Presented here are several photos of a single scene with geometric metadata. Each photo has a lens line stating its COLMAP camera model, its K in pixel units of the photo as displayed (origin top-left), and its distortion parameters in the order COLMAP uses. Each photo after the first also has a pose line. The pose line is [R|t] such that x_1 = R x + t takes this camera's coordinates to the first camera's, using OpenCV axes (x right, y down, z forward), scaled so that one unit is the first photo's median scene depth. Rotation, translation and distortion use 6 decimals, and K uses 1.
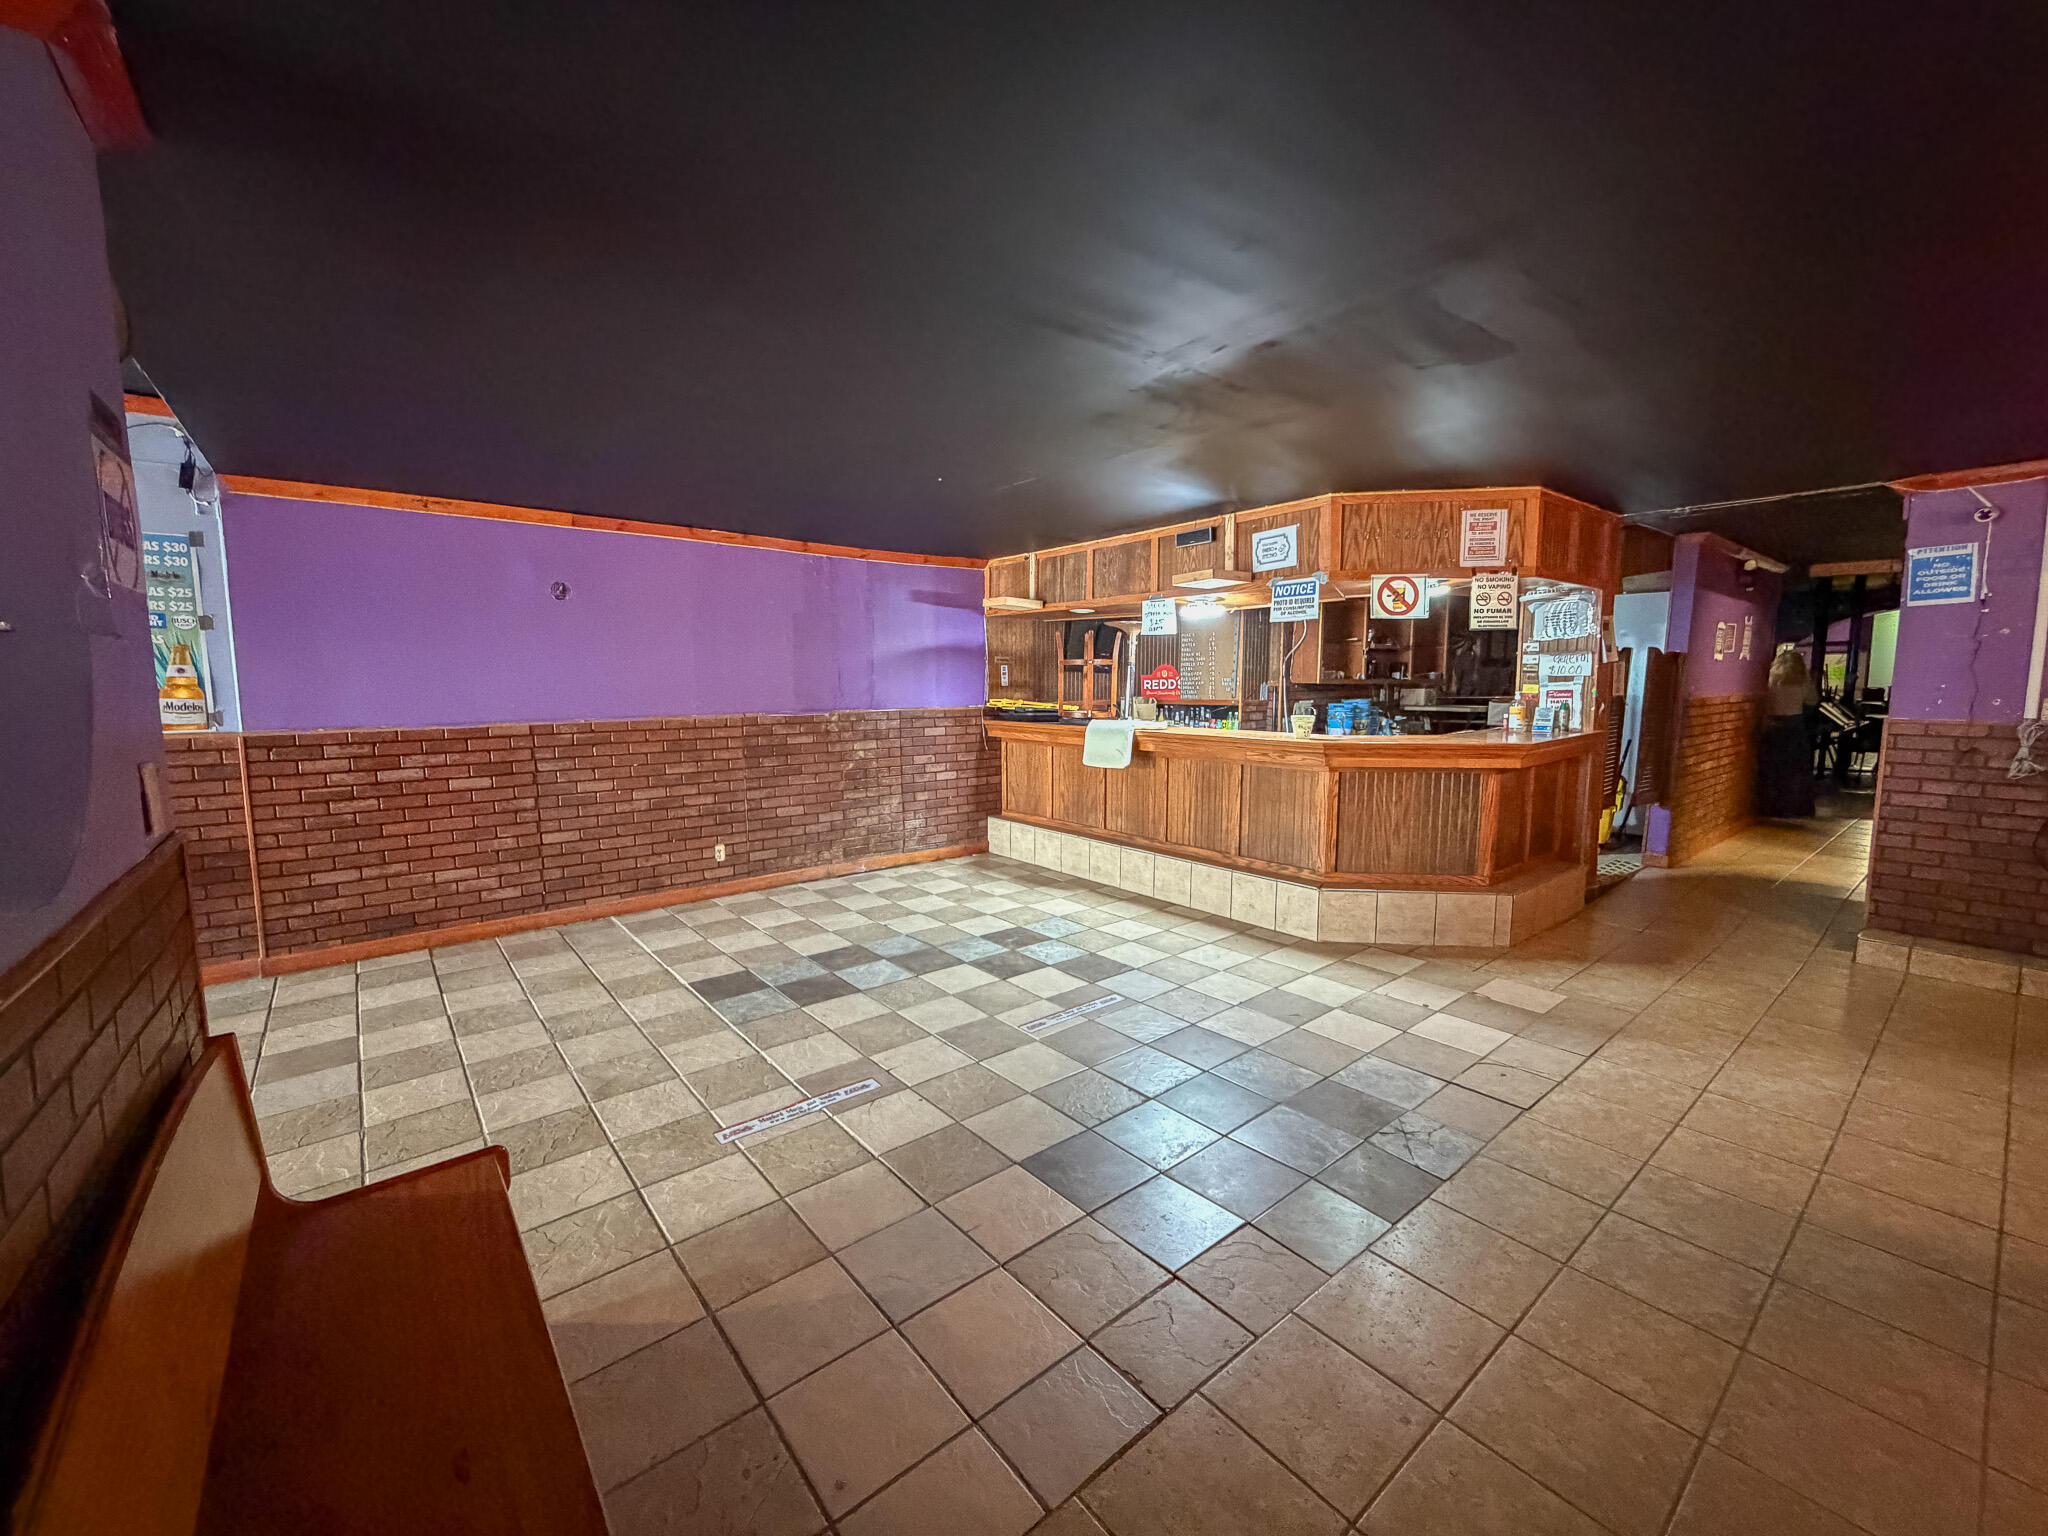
lens RADIAL K [[816.8, 0, 1016.9], [0, 816.8, 767.9], [0, 0, 1]] dist [0.003413, 0.000388]
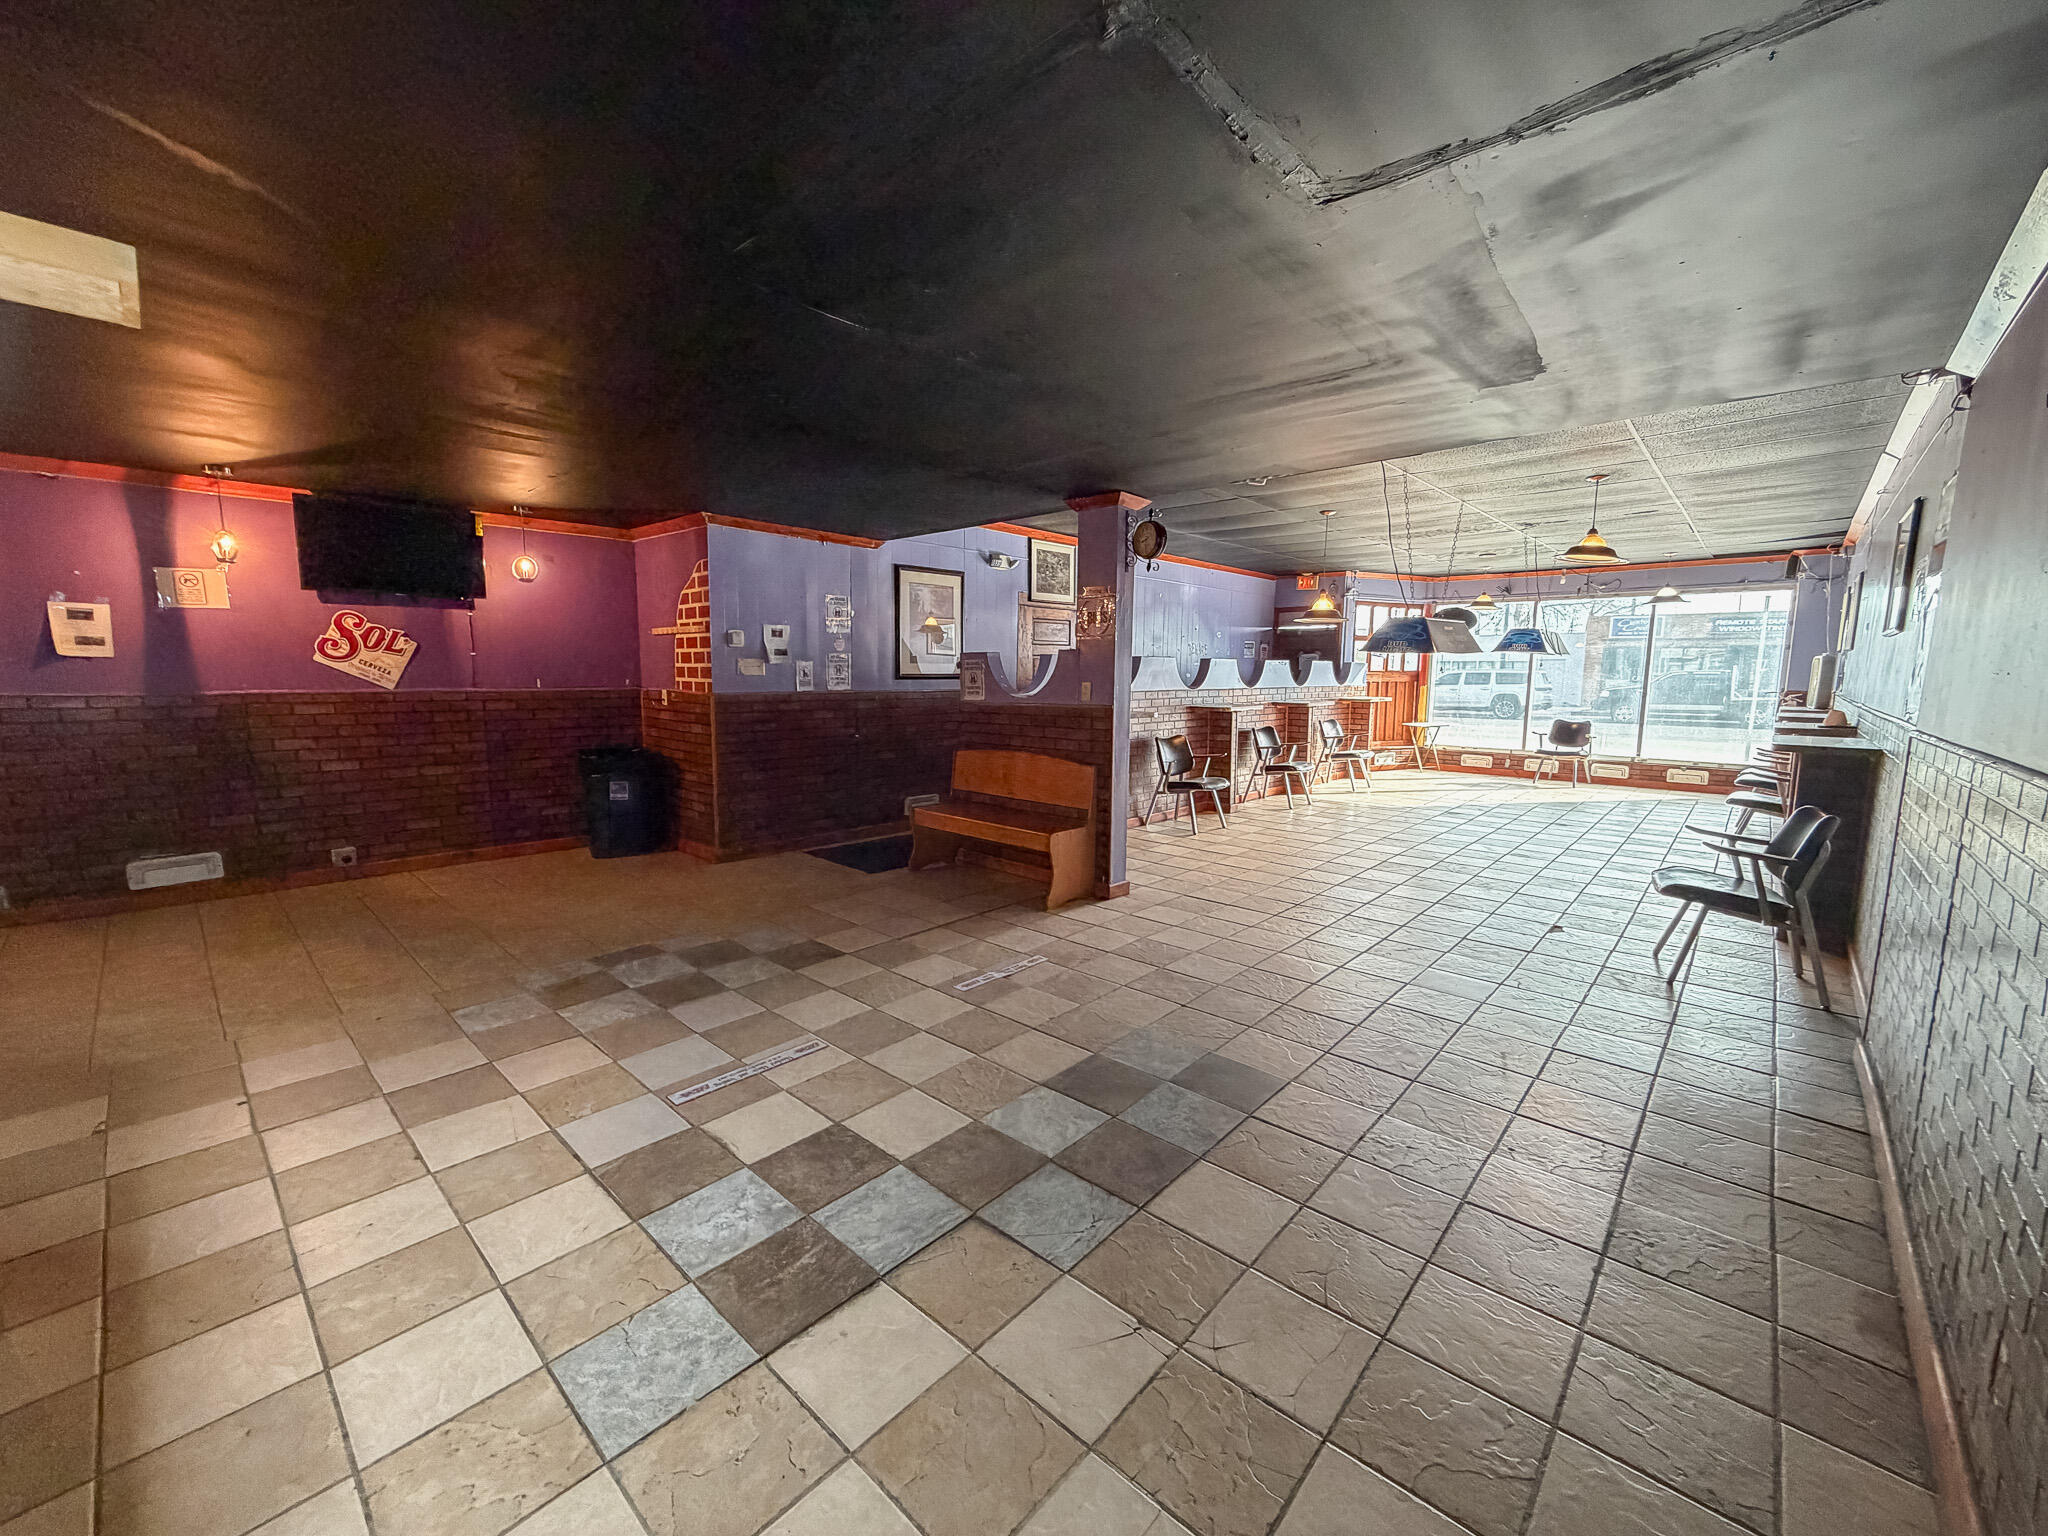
lens RADIAL K [[816.8, 0, 1017.4], [0, 816.8, 770.4], [0, 0, 1]] dist [0.003413, 0.000388]
pose [[-0.990414, 0.013108, -0.137505, -0.059716], [-0.019476, 0.972290, 0.232967, -0.132016], [0.136749, 0.233412, -0.962714, 1.306234]]
